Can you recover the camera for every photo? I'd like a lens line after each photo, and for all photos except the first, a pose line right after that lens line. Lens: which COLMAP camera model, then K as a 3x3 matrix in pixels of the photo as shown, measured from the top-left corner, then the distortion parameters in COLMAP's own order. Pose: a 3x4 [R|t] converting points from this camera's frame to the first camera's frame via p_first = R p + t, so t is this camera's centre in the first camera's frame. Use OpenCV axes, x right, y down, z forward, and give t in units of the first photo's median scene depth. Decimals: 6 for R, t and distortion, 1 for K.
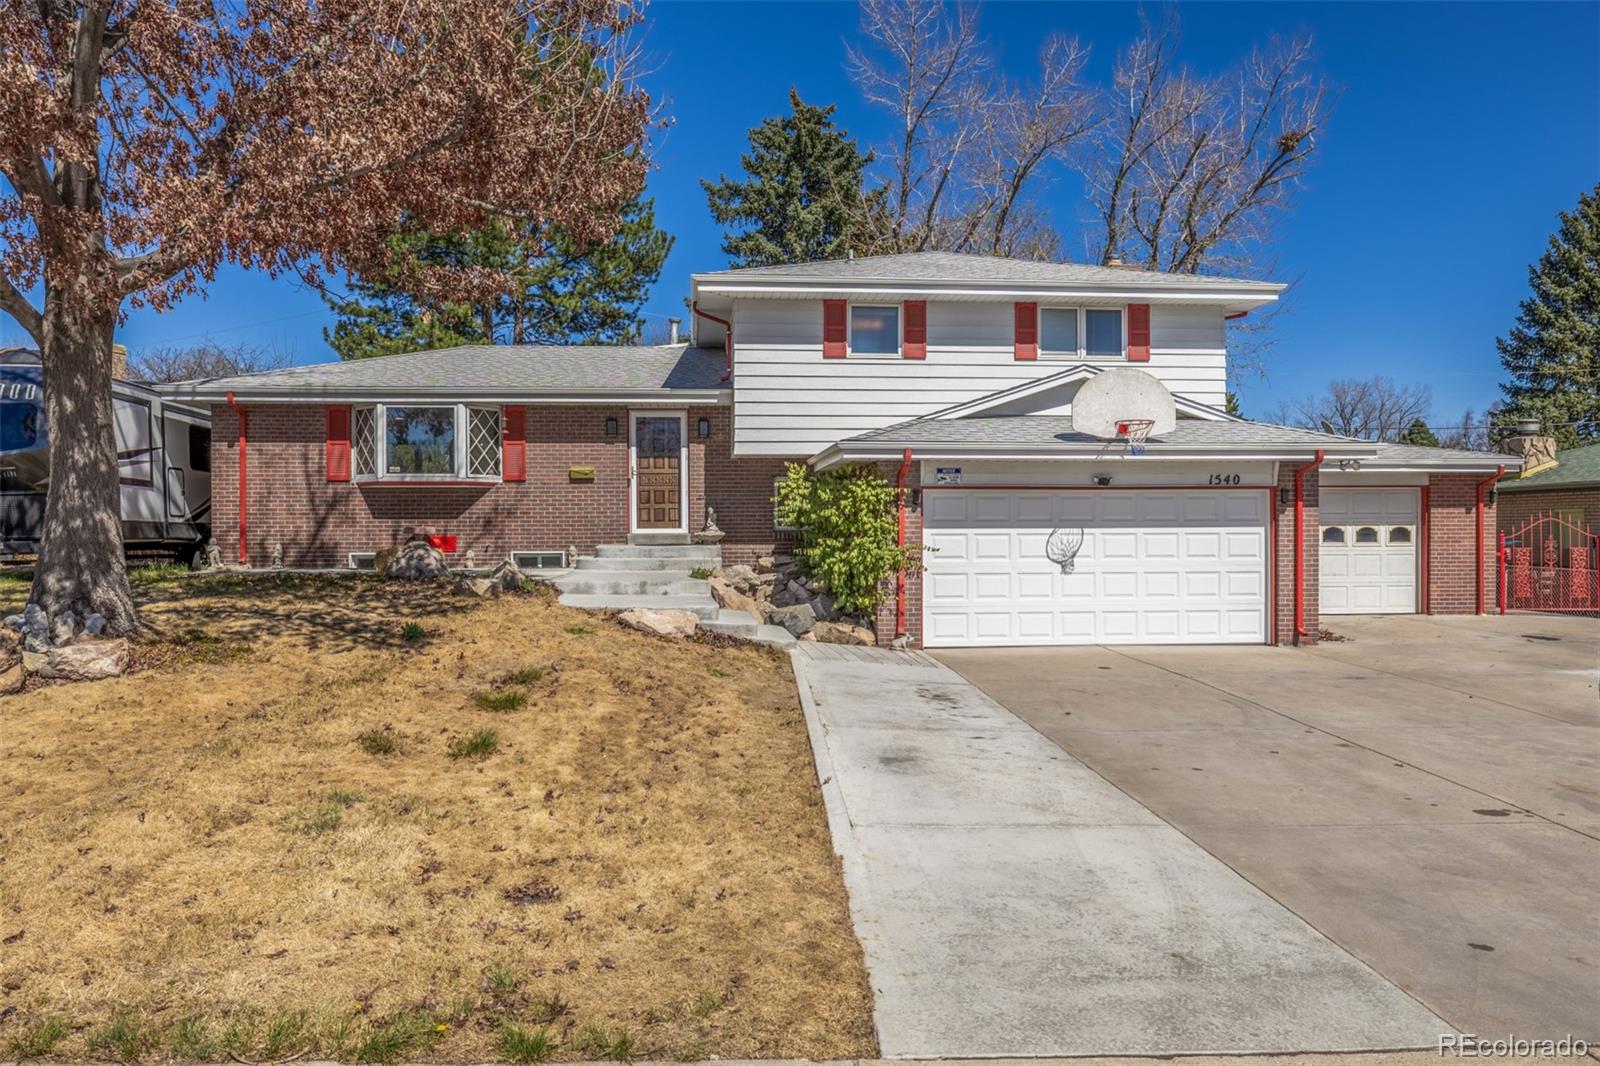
lens RADIAL K [[1157.2, 0, 796.6], [0, 1157.2, 545.8], [0, 0, 1]] dist [-0.117870, -0.003445]
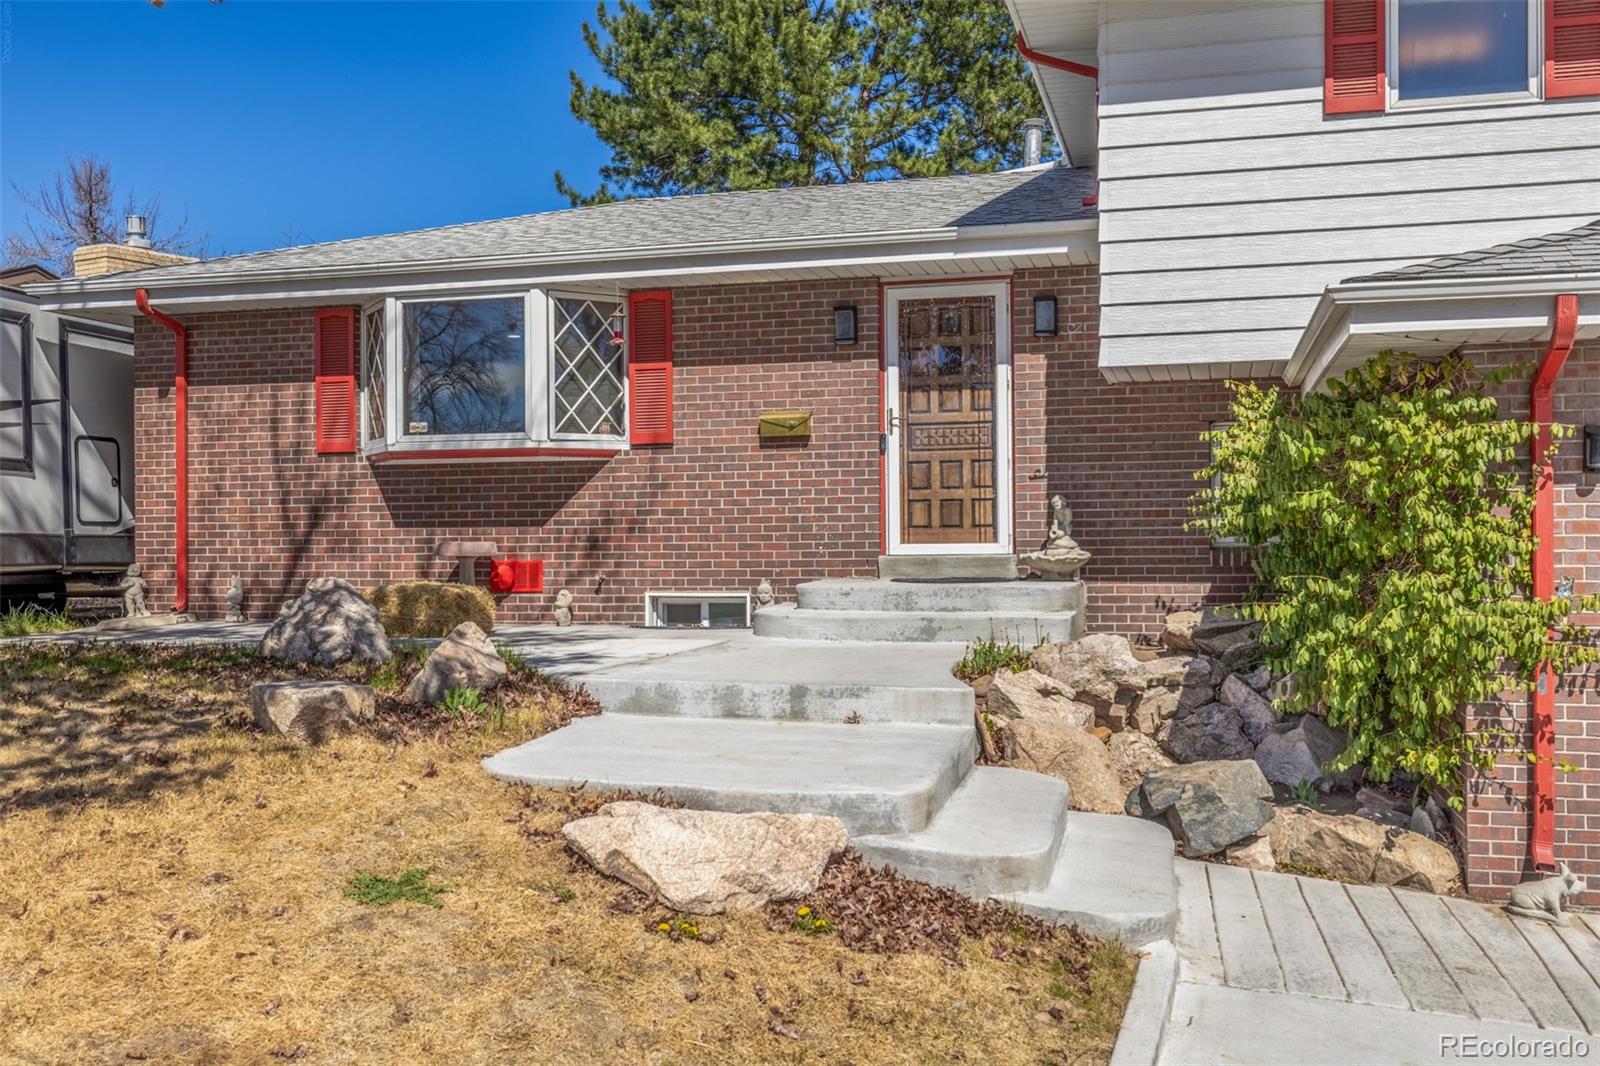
lens RADIAL K [[1502.6, 0, 796.1], [0, 1502.6, 543.2], [0, 0, 1]] dist [-0.021371, 0.000000]
pose [[0.933163, -0.003752, -0.359433, 0.038275], [0.000128, 0.999949, -0.010107, -0.009658], [0.359453, 0.009385, 0.933116, 0.447820]]
